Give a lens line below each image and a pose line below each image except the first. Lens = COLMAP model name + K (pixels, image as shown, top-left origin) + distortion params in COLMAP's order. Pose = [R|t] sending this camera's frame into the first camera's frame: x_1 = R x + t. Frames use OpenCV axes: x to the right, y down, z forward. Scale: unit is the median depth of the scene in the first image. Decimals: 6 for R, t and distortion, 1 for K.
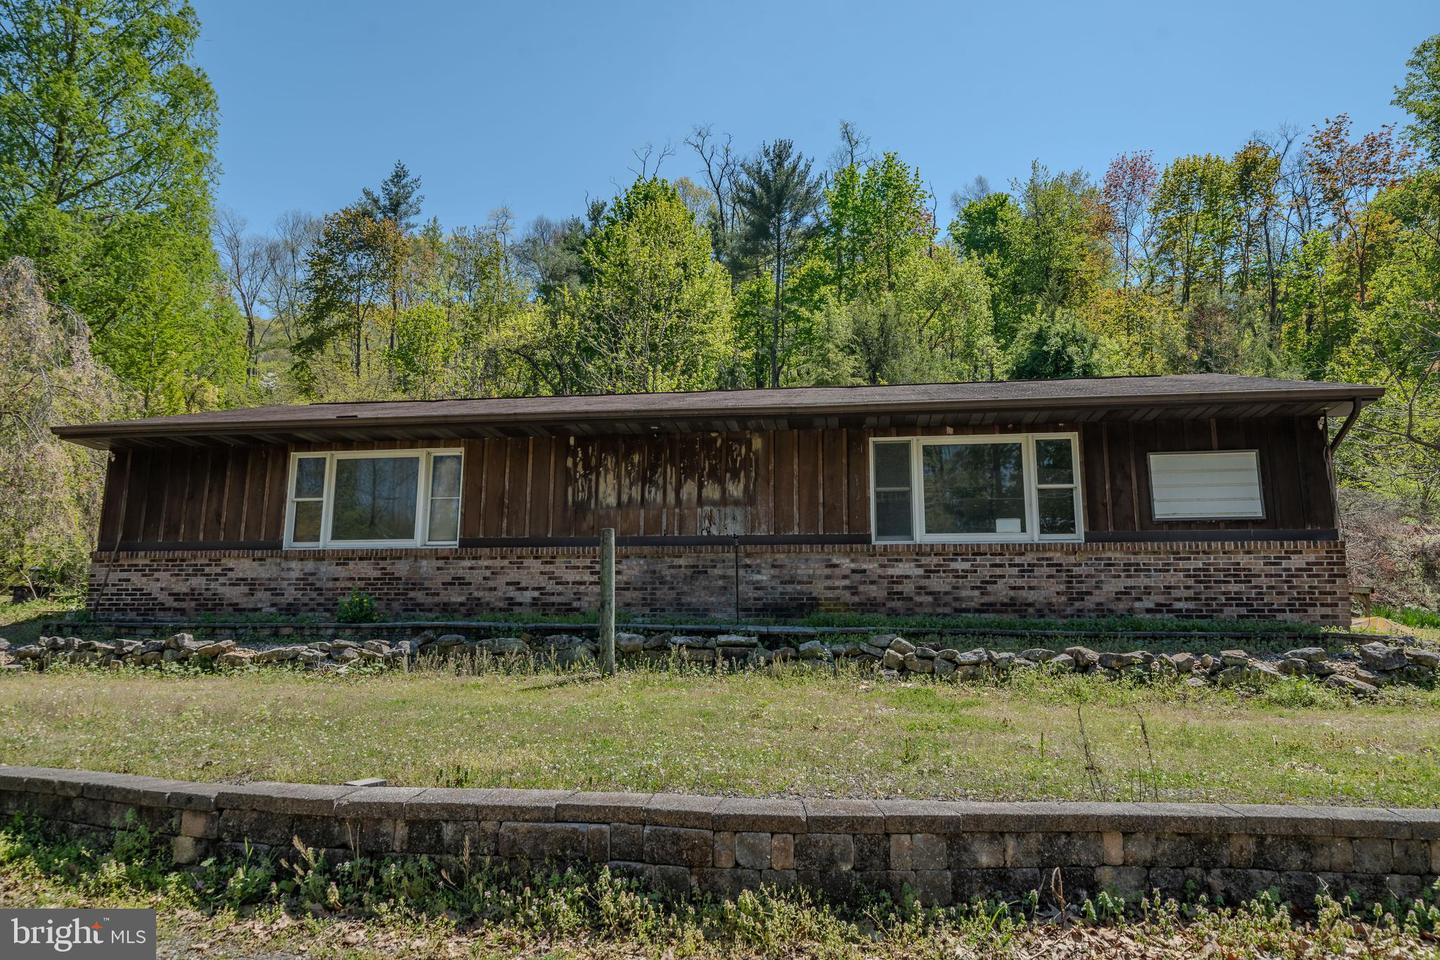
lens RADIAL K [[977.3, 0, 718.1], [0, 977.3, 479.3], [0, 0, 1]] dist [-0.001898, 0.002068]
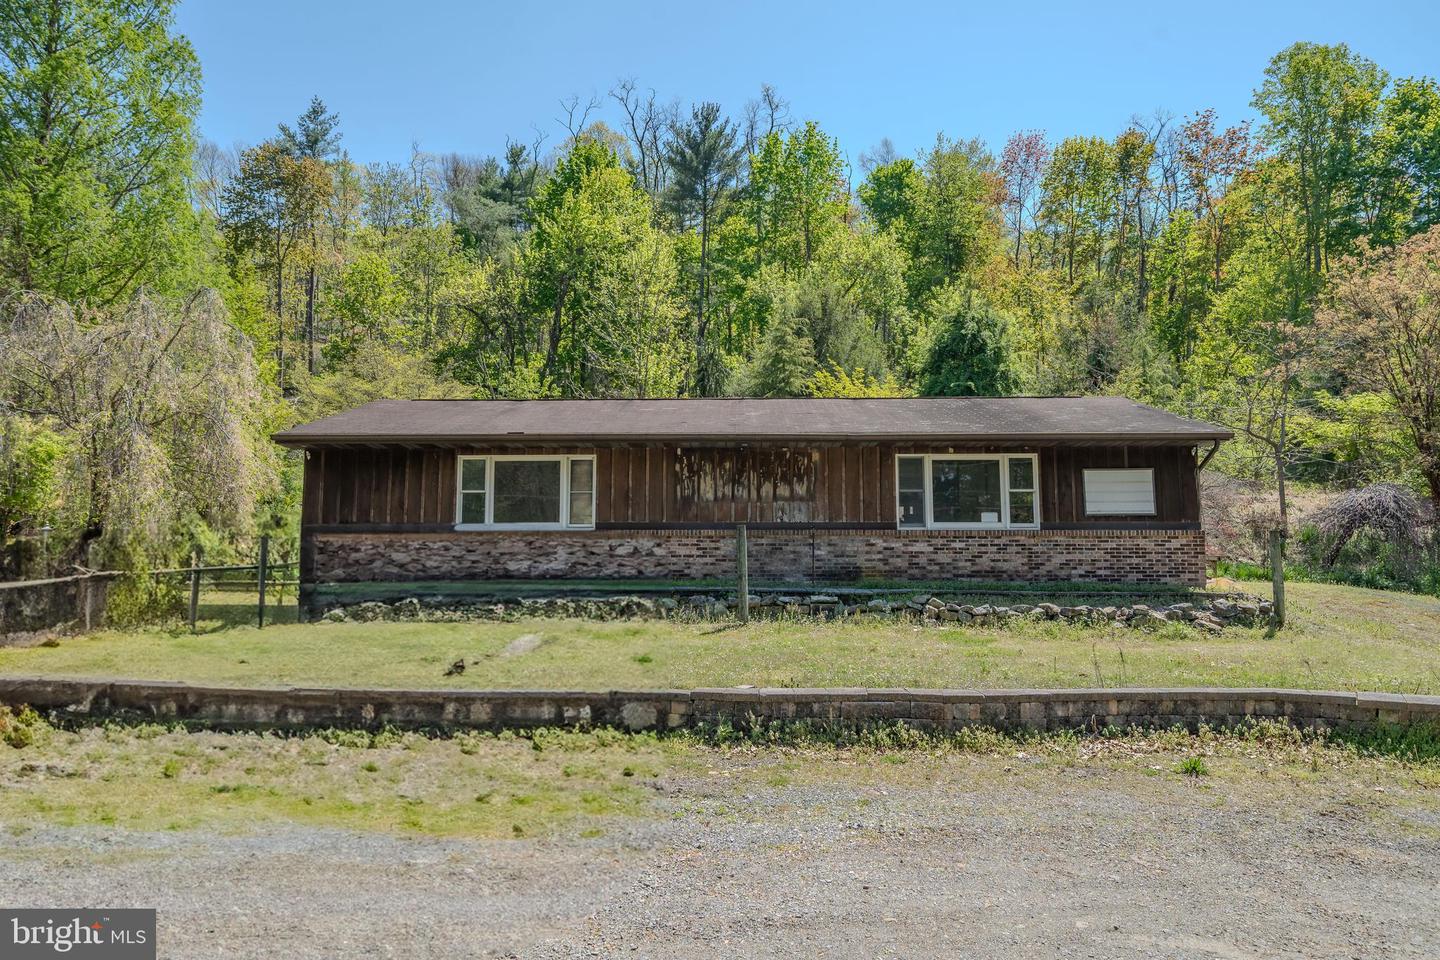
lens RADIAL K [[977.3, 0, 721.7], [0, 977.3, 481.2], [0, 0, 1]] dist [-0.001898, 0.002068]
pose [[0.992350, 0.006749, 0.123269, -0.259360], [-0.015576, 0.997370, 0.070785, -0.095811], [-0.122467, -0.072163, 0.989846, -0.361309]]
